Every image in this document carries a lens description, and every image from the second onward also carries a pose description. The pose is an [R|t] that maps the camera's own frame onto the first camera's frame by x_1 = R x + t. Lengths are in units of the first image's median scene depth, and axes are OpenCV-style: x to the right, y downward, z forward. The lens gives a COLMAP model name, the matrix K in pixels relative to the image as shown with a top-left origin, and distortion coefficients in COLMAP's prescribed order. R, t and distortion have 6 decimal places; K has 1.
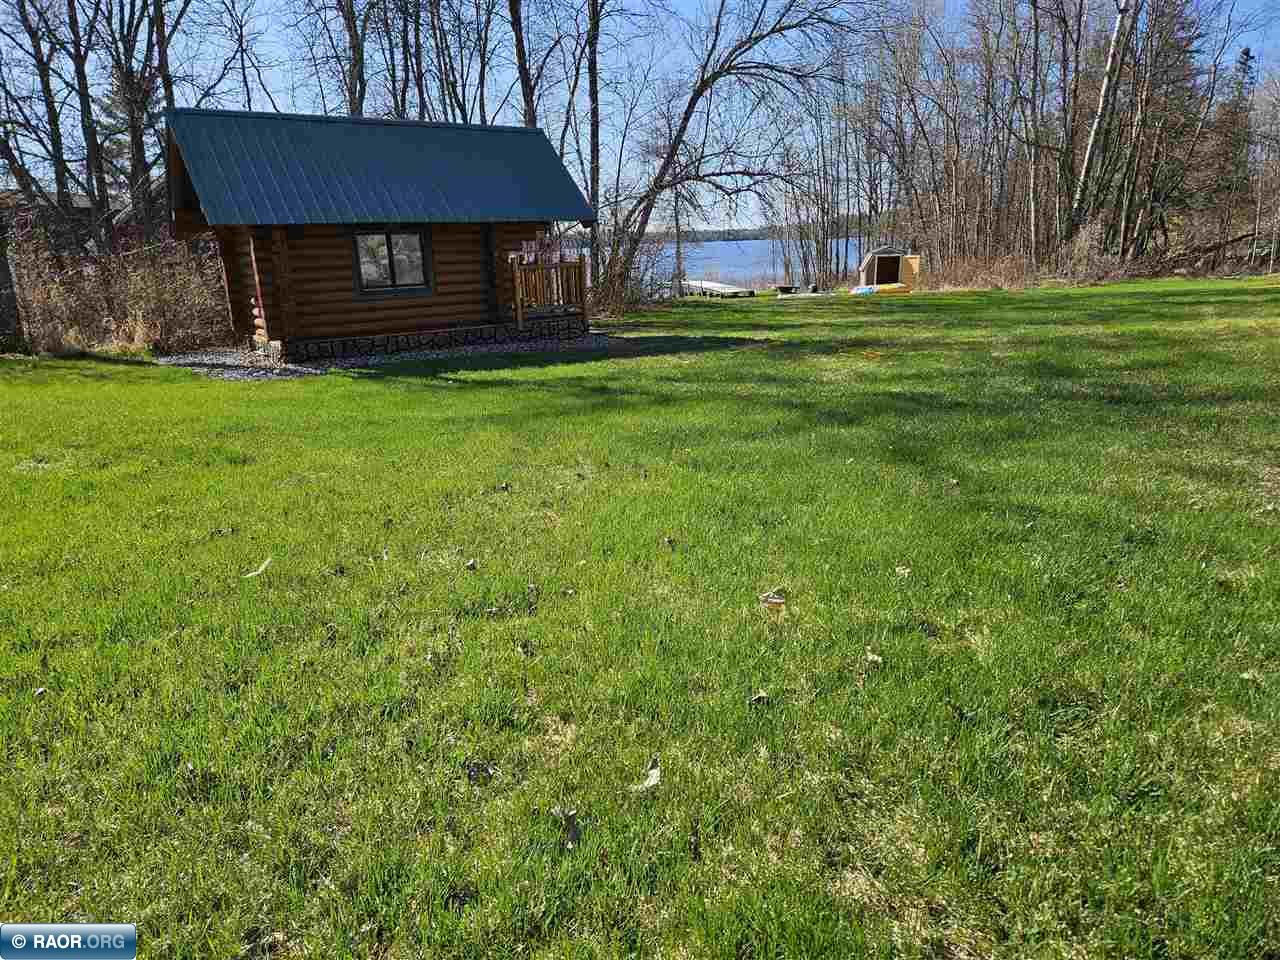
lens RADIAL K [[854.5, 0, 640.5], [0, 854.5, 504.9], [0, 0, 1]] dist [0.085054, -0.075691]
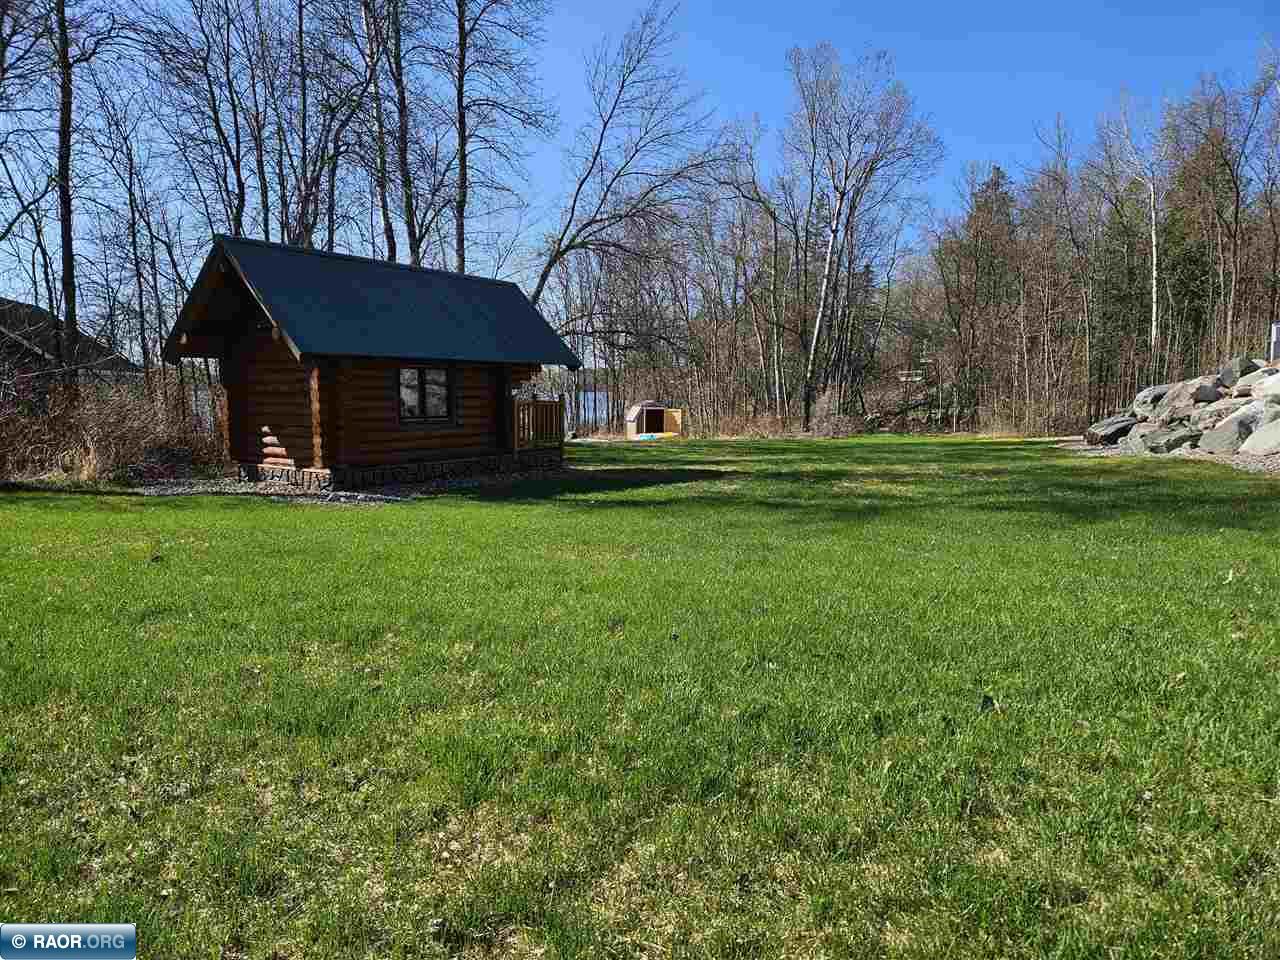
lens RADIAL K [[854.5, 0, 640.5], [0, 854.5, 504.9], [0, 0, 1]] dist [0.085054, -0.075691]
pose [[0.932287, -0.007850, 0.361635, -0.360764], [0.068109, 0.985692, -0.154186, 0.018964], [-0.355250, 0.168376, 0.919482, -0.003032]]
